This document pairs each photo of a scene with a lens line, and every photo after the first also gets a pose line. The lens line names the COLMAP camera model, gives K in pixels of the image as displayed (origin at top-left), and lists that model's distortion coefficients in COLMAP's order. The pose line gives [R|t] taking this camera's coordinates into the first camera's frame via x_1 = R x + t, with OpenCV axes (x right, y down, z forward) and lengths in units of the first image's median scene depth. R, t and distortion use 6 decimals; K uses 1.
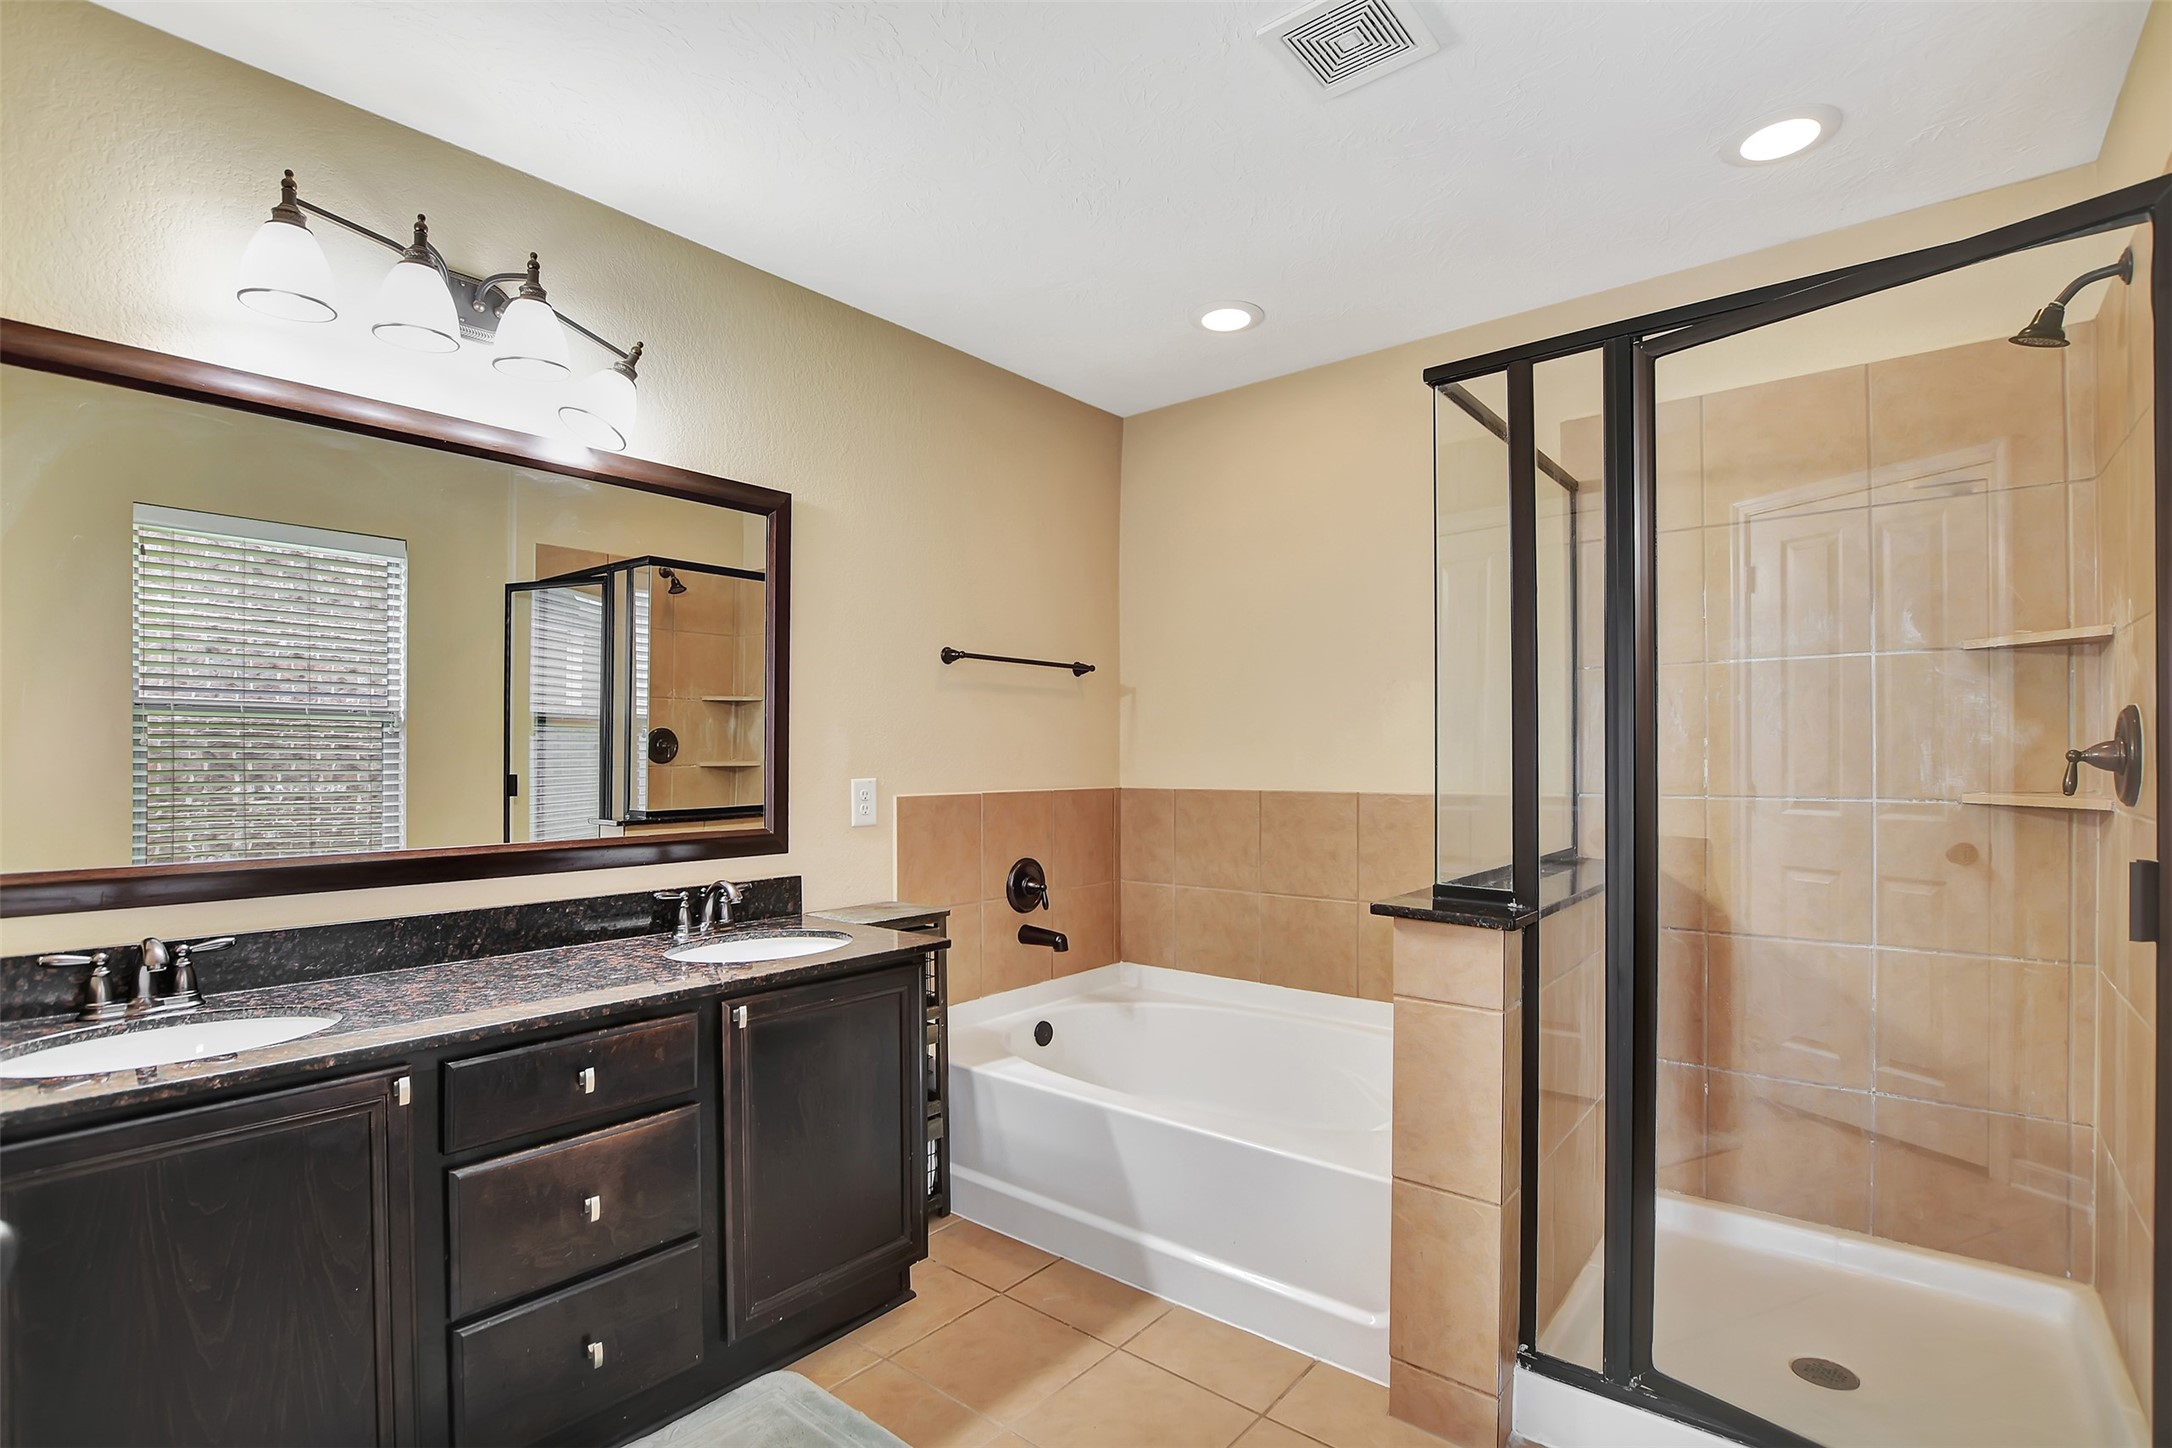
lens RADIAL K [[1027.1, 0, 1074.6], [0, 1027.1, 748.4], [0, 0, 1]] dist [-0.004578, -0.000325]
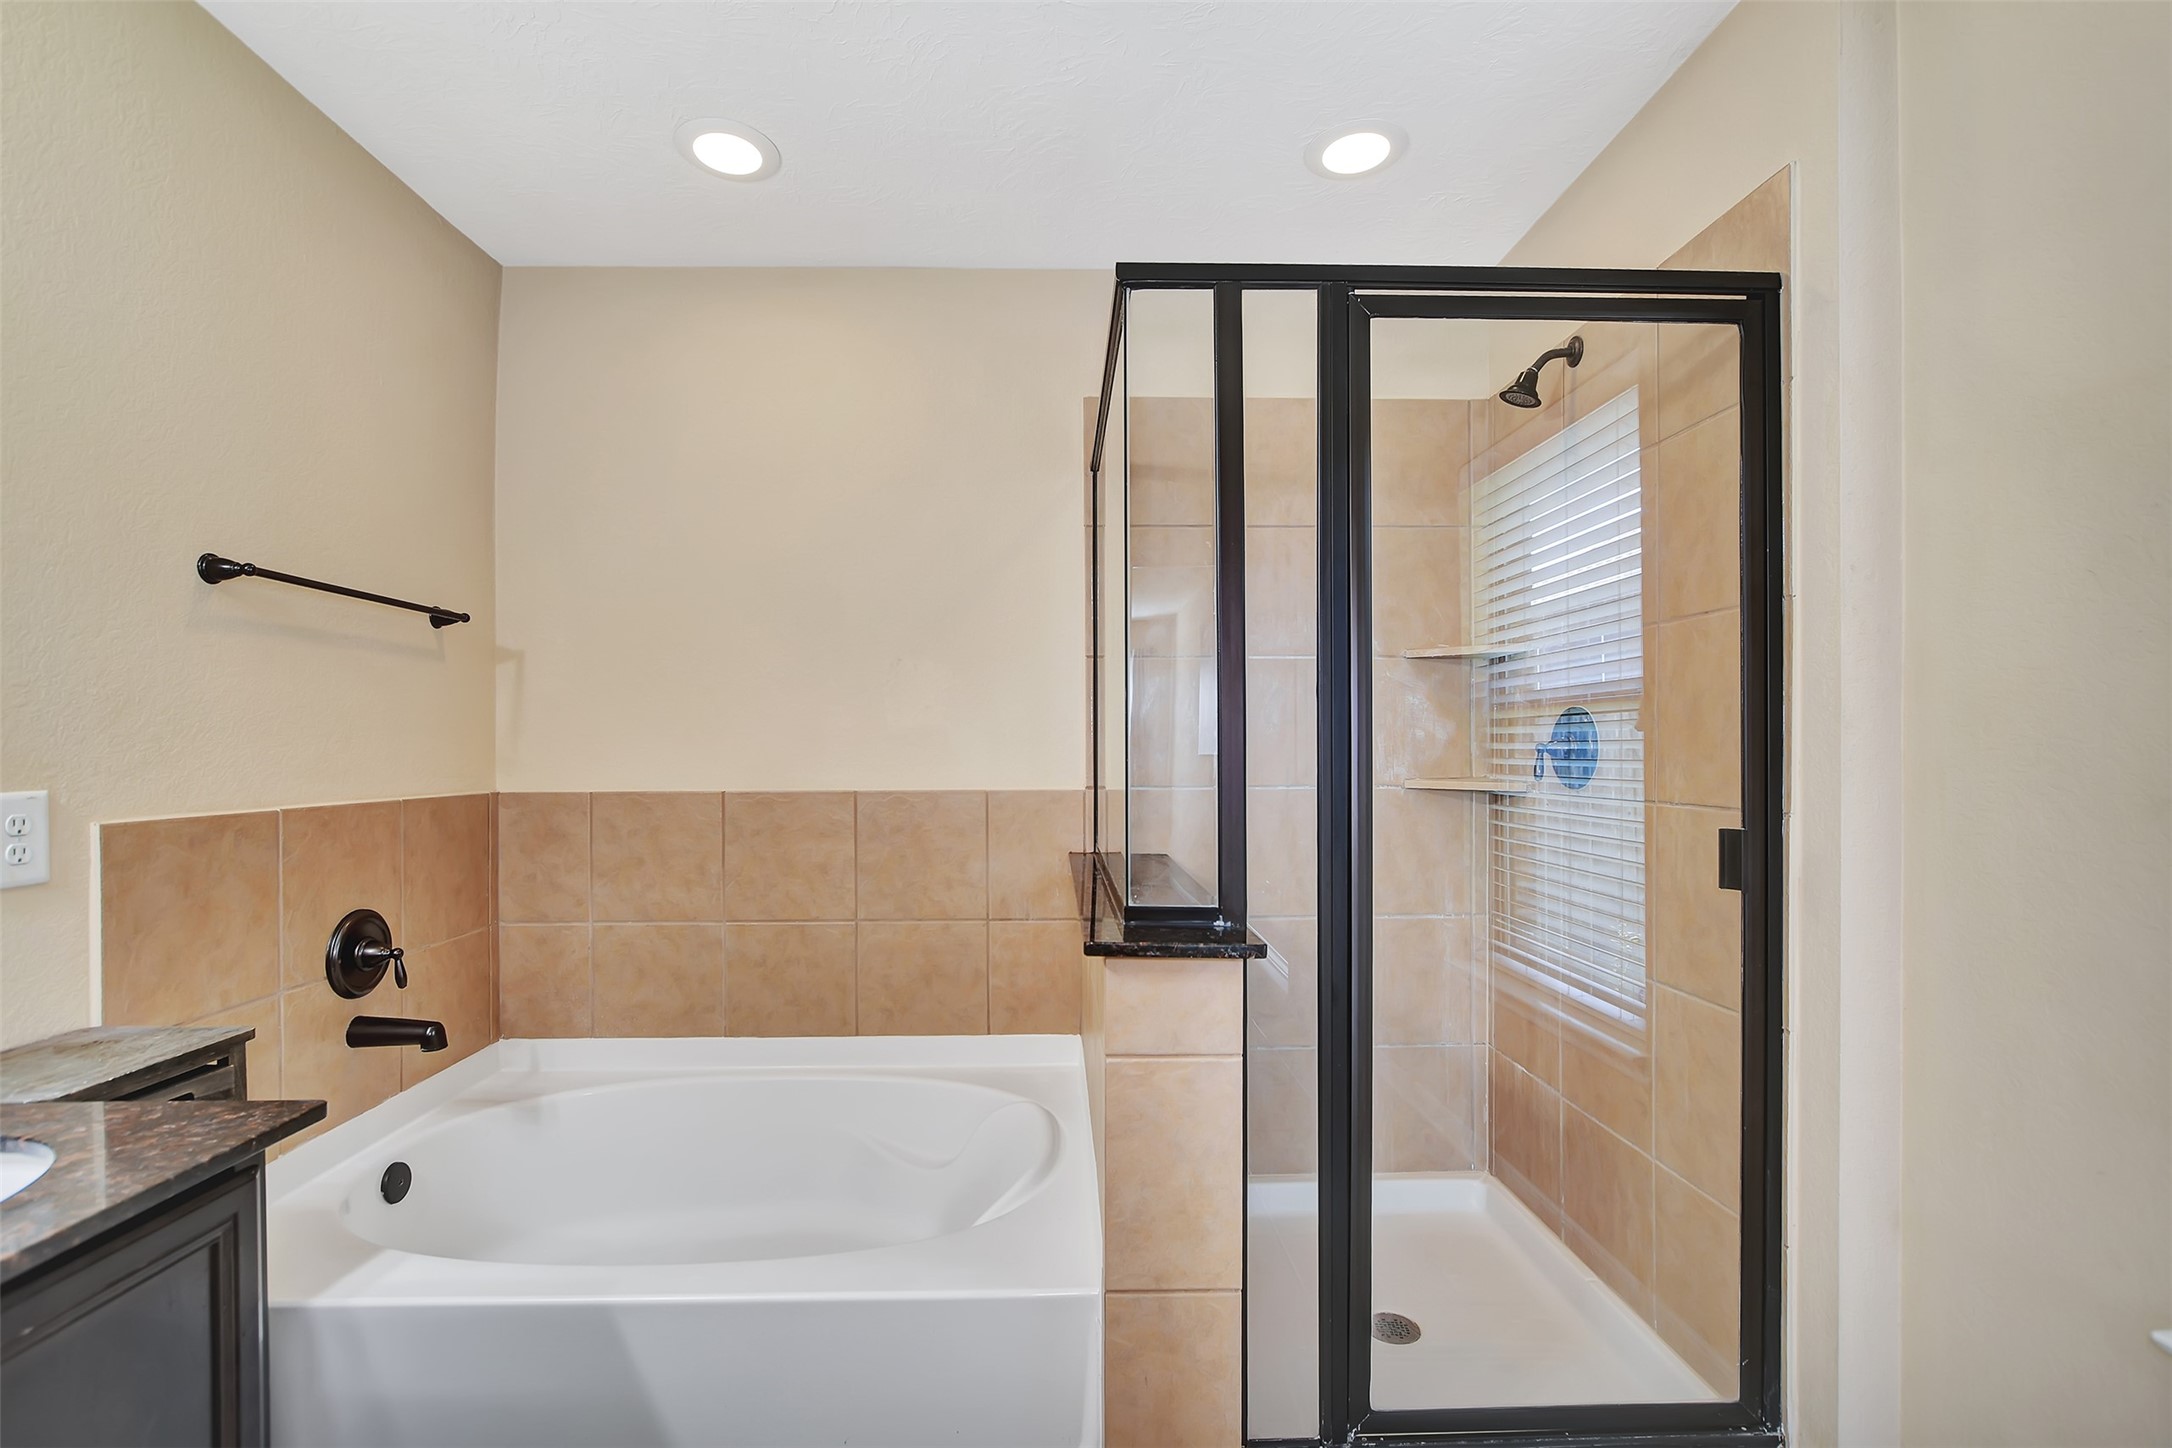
lens RADIAL K [[982.0, 0, 1064.3], [0, 982.0, 748.4], [0, 0, 1]] dist [0.000210, -0.000014]
pose [[0.757513, 0.000251, 0.652820, -0.120940], [-0.005488, 0.999967, 0.005984, 0.002464], [-0.652797, -0.008115, 0.757490, 0.285177]]
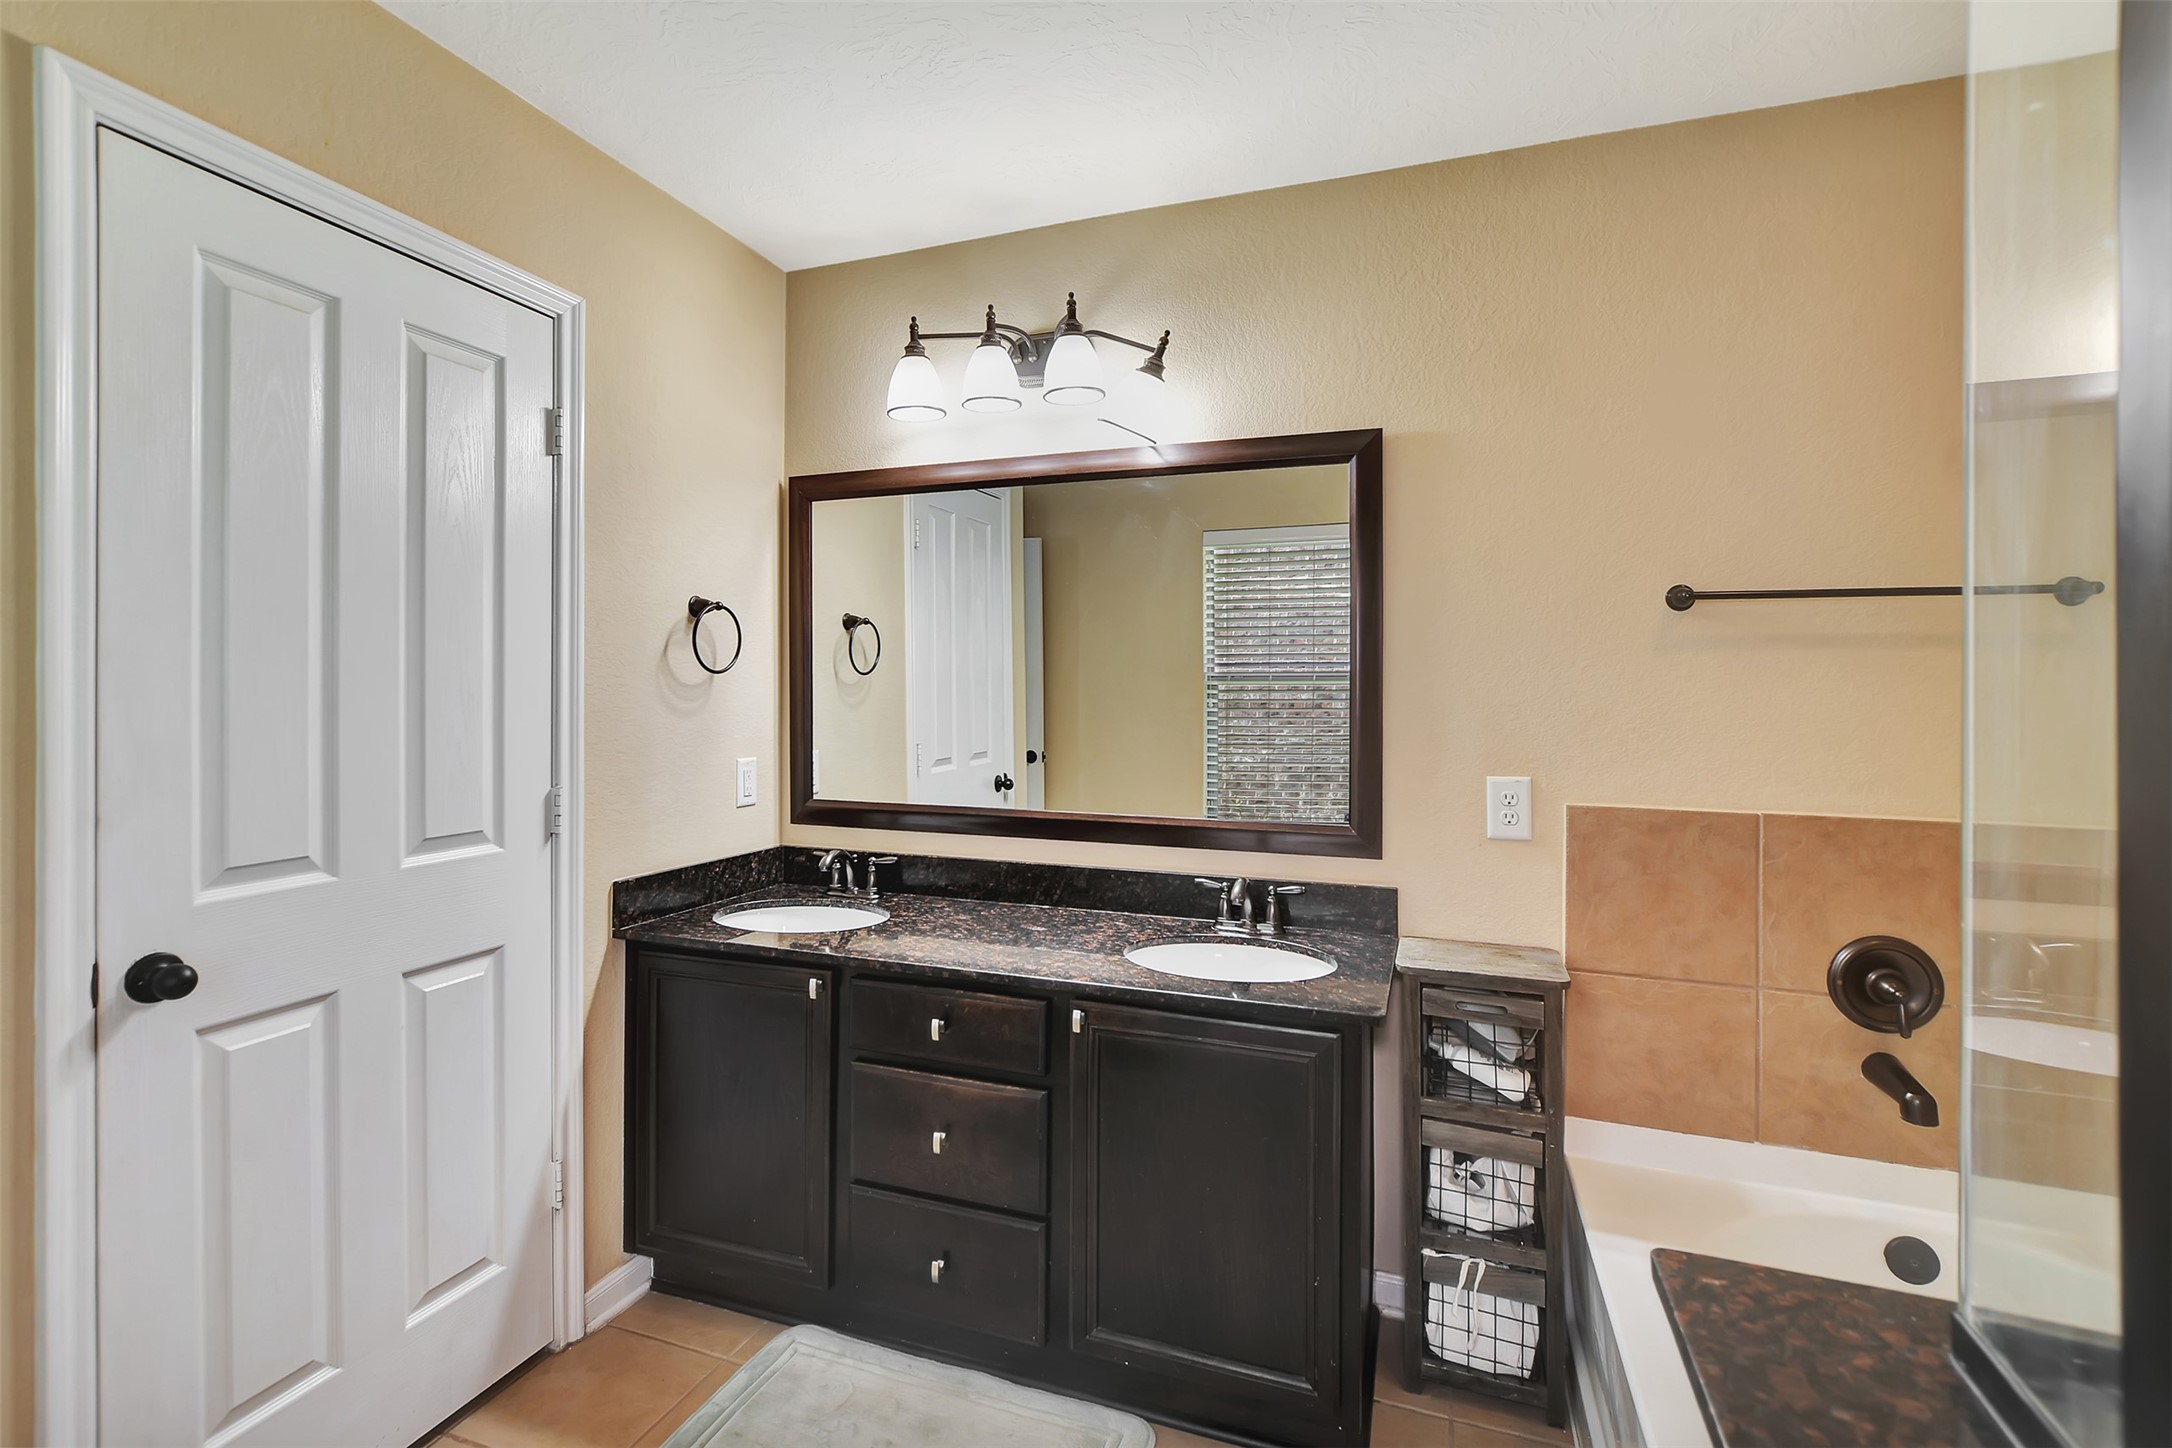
lens RADIAL K [[1013.1, 0, 1086.9], [0, 1013.1, 701.3], [0, 0, 1]] dist [0.030780, -0.000052]
pose [[0.352718, 0.013511, -0.935632, 0.354914], [-0.001041, 0.999901, 0.014047, -0.033229], [0.935729, -0.003981, 0.352697, 0.413582]]
